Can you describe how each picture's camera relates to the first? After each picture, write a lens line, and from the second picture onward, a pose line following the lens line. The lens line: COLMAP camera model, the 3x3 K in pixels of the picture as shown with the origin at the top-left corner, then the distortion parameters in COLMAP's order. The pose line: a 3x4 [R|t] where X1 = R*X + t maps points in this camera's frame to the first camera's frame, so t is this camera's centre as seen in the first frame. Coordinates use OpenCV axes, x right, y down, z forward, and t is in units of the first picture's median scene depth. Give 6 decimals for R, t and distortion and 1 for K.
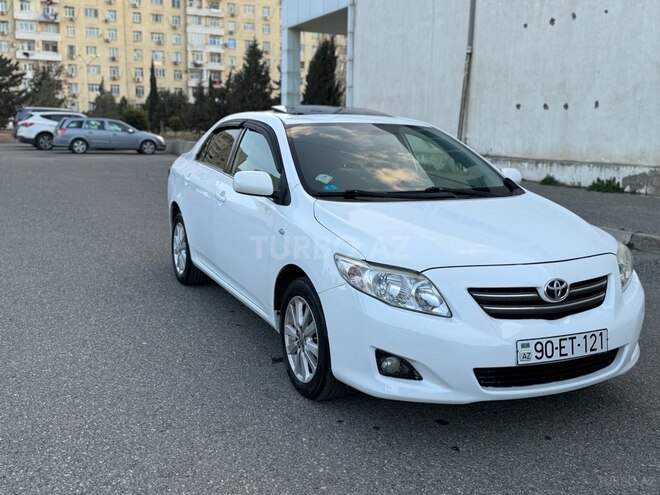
lens RADIAL K [[685.9, 0, 331.7], [0, 685.9, 248.3], [0, 0, 1]] dist [0.010239, -0.022054]
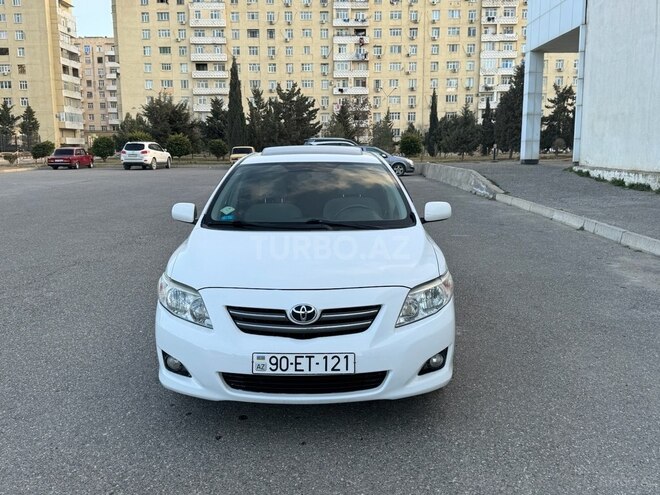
lens RADIAL K [[634.3, 0, 330.5], [0, 634.3, 246.5], [0, 0, 1]] dist [0.170634, -0.346978]
pose [[0.903557, 0.037734, -0.426803, 0.127627], [-0.046567, 0.998862, -0.010273, -0.006807], [0.425930, 0.029157, 0.904286, 0.006730]]
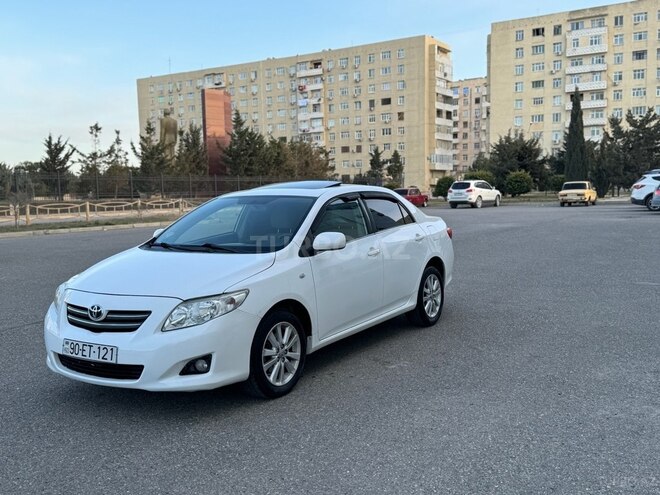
lens RADIAL K [[669.8, 0, 331.0], [0, 669.8, 248.2], [0, 0, 1]] dist [0.174194, -0.361432]
pose [[0.540044, 0.037258, -0.840812, 0.282542], [-0.109706, 0.993612, -0.026434, -0.014385], [0.834456, 0.106518, 0.540682, 0.095402]]
